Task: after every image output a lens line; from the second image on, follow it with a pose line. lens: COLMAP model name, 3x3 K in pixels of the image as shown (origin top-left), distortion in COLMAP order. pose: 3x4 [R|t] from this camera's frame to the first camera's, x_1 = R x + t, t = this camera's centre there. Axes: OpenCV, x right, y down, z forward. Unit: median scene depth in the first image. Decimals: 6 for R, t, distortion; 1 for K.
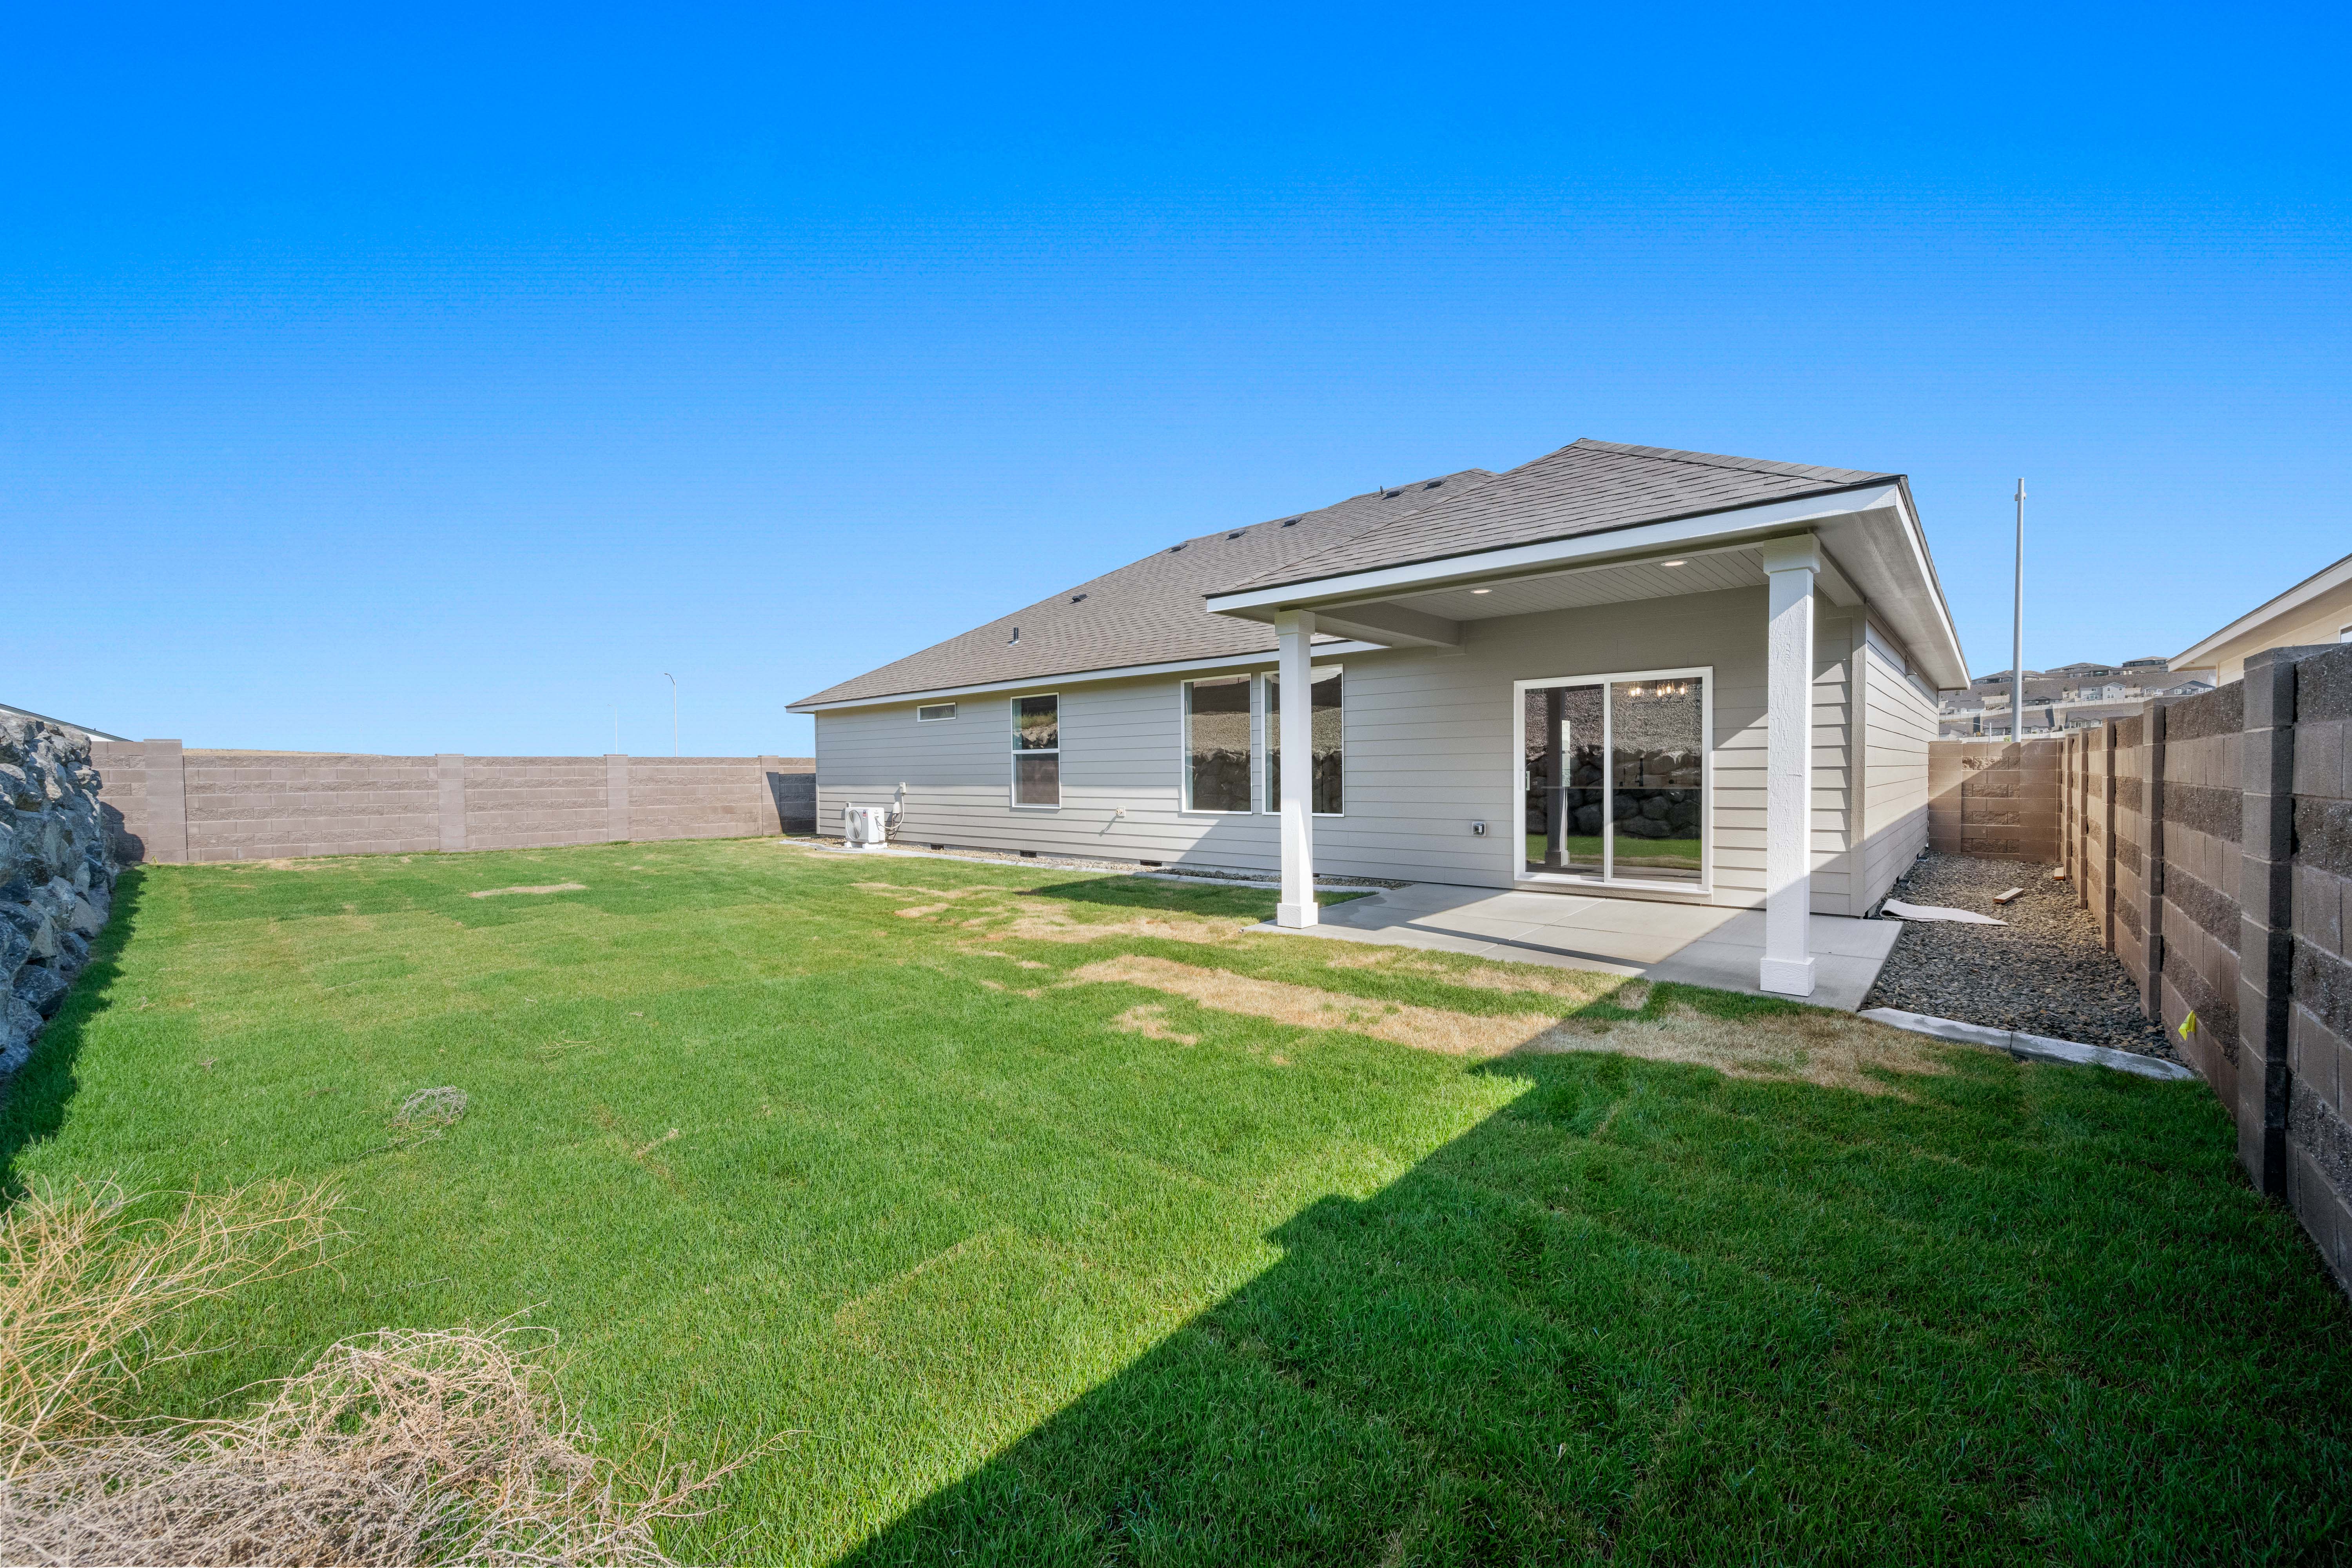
lens RADIAL K [[913.4, 0, 1179.0], [0, 913.4, 785.3], [0, 0, 1]] dist [-0.001478, 0.000057]
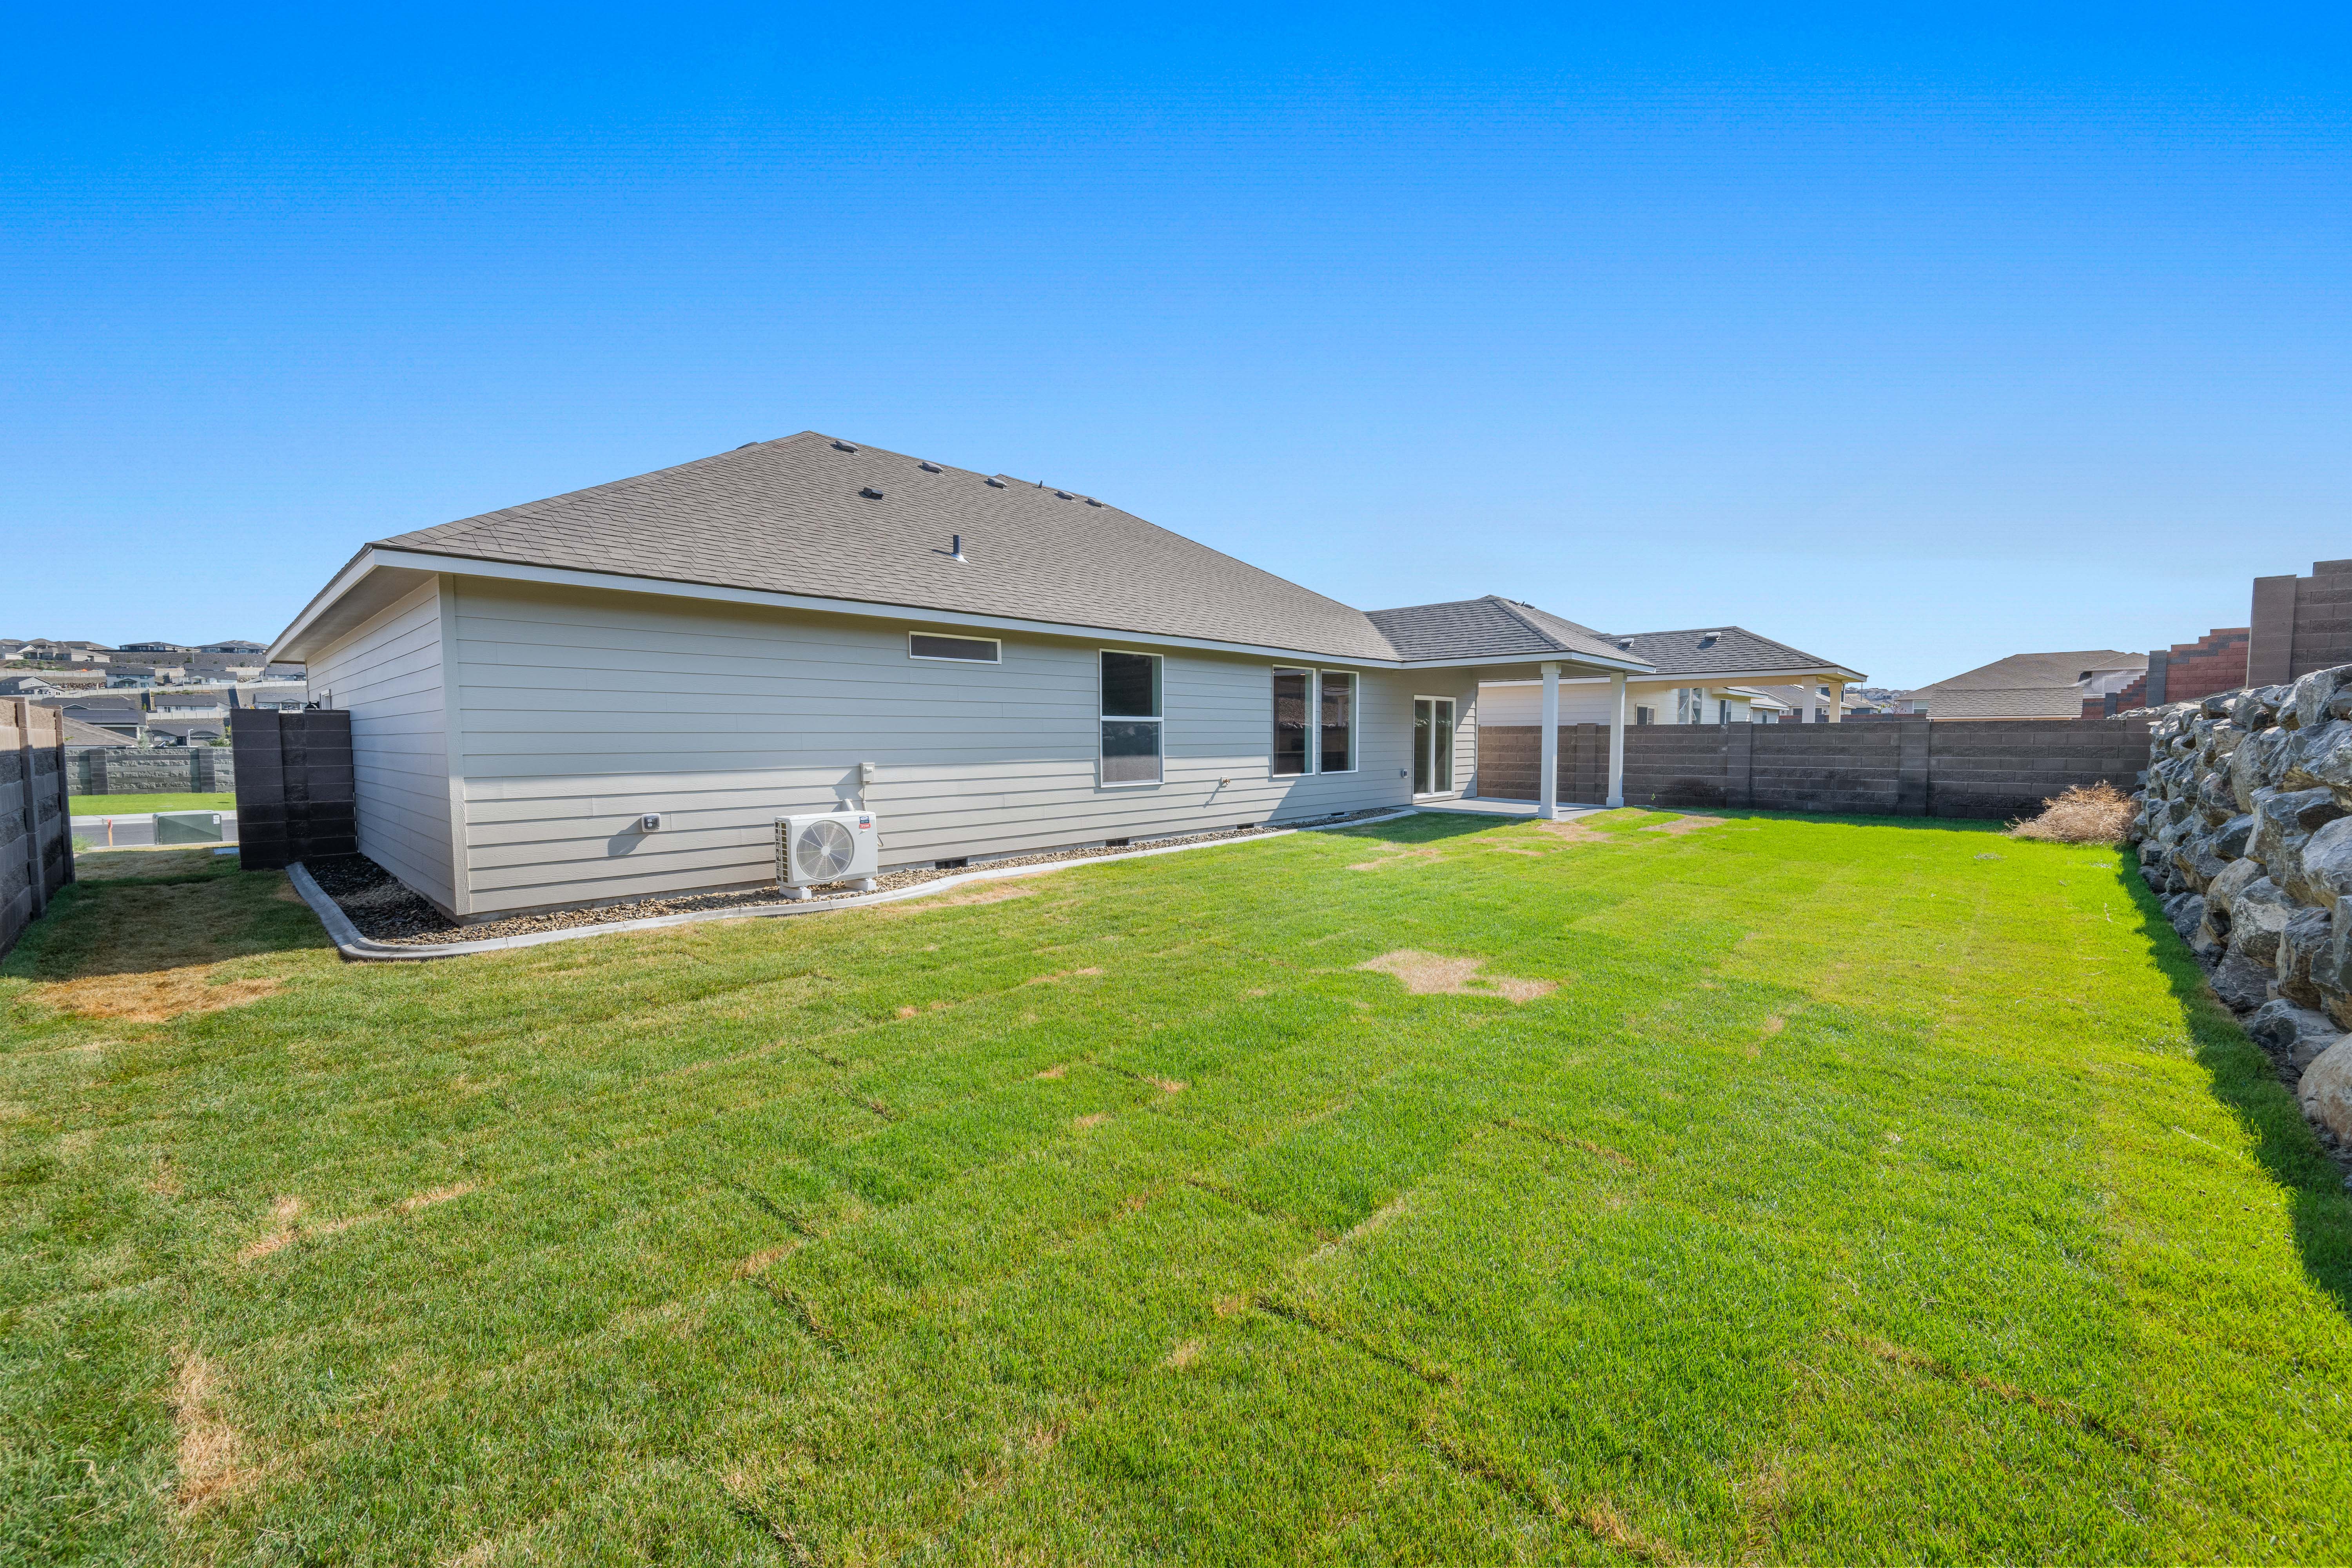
lens RADIAL K [[913.4, 0, 1180.4], [0, 913.4, 784.4], [0, 0, 1]] dist [-0.001478, 0.000057]
pose [[0.008343, -0.041655, 0.999097, -0.911131], [0.024008, 0.998852, 0.041445, -0.009799], [-0.999677, 0.023641, 0.009334, 0.865073]]
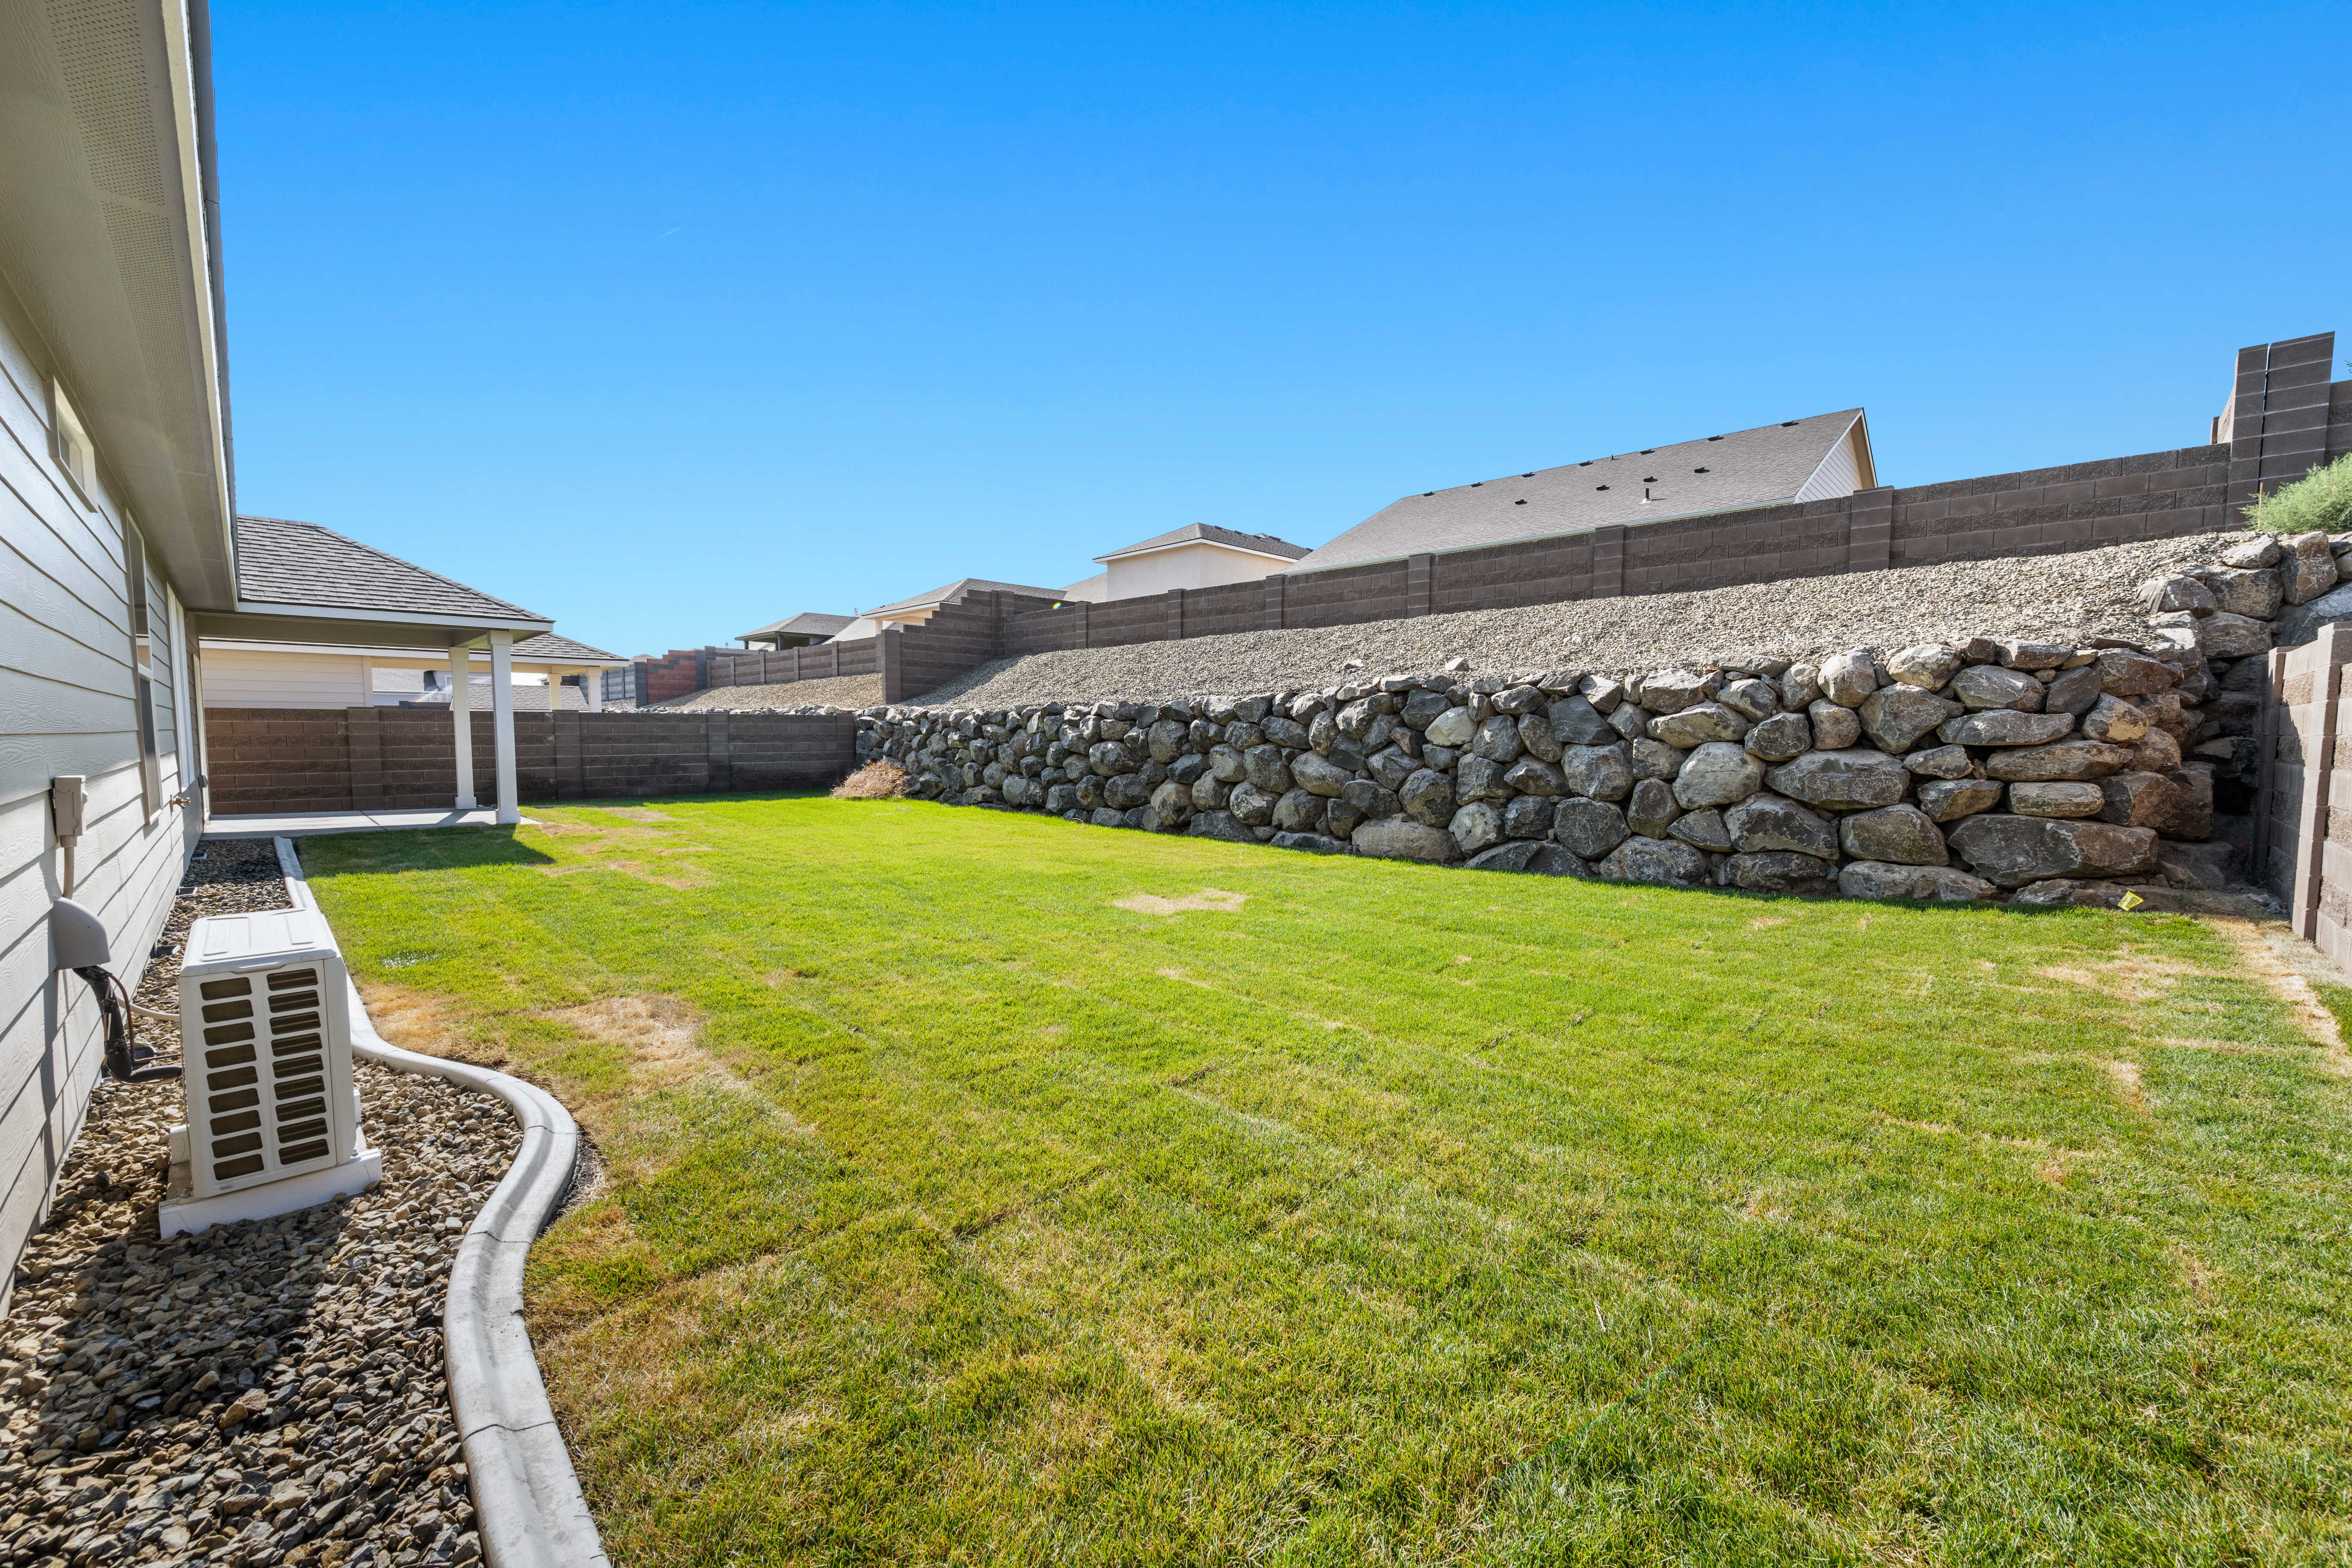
lens RADIAL K [[913.4, 0, 1190.7], [0, 913.4, 782.8], [0, 0, 1]] dist [-0.001478, 0.000057]
pose [[-0.999208, 0.006996, 0.039182, -0.560369], [0.010137, 0.996699, 0.080549, -0.017801], [-0.038489, 0.080883, -0.995980, 1.247173]]
